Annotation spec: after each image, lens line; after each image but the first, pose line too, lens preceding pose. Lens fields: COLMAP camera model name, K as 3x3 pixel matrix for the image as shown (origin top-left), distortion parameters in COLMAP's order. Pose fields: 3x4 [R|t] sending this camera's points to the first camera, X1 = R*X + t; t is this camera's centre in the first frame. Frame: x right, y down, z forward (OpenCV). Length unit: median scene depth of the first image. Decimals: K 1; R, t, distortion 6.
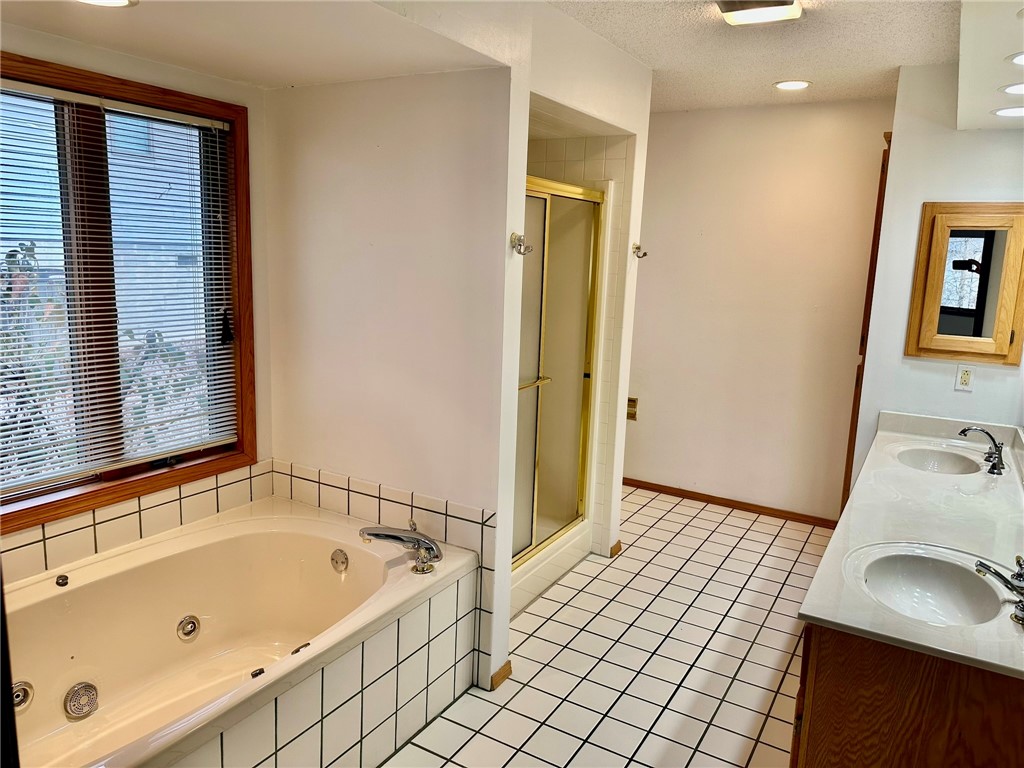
lens RADIAL K [[723.6, 0, 517.4], [0, 723.6, 377.5], [0, 0, 1]] dist [0.064269, -0.098433]
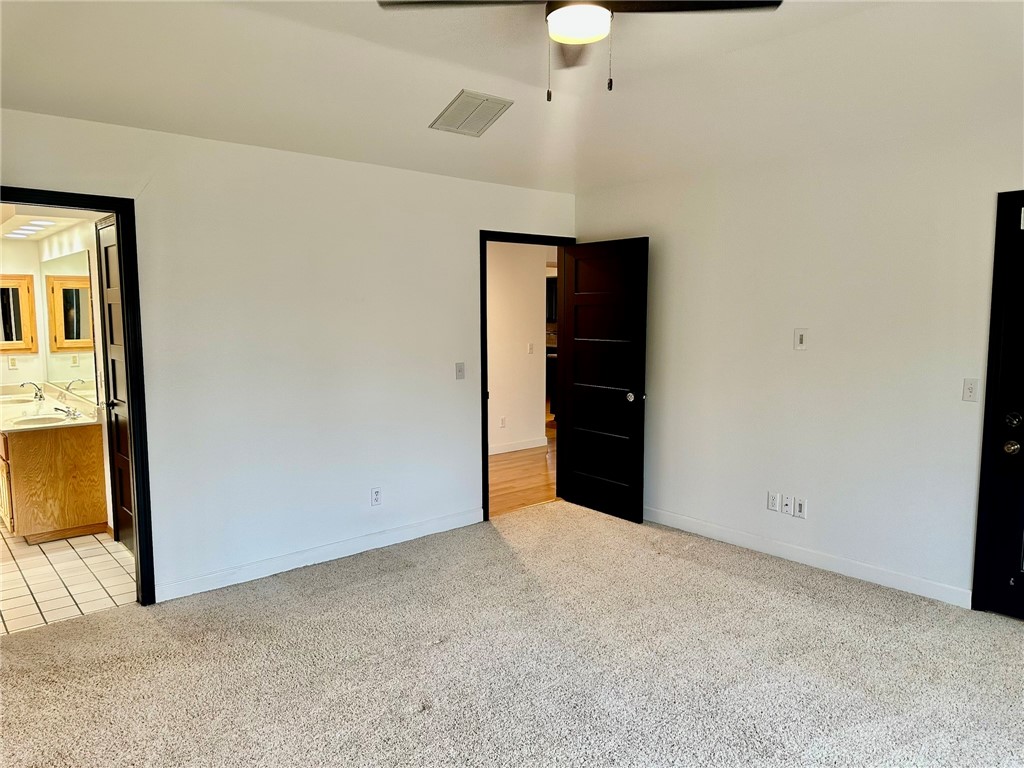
lens RADIAL K [[723.6, 0, 517.4], [0, 723.6, 377.5], [0, 0, 1]] dist [0.064269, -0.098433]
pose [[0.318756, -0.126656, 0.939337, -1.708992], [0.167930, 0.982900, 0.075544, 0.253875], [-0.932842, 0.133663, 0.334574, -1.951552]]
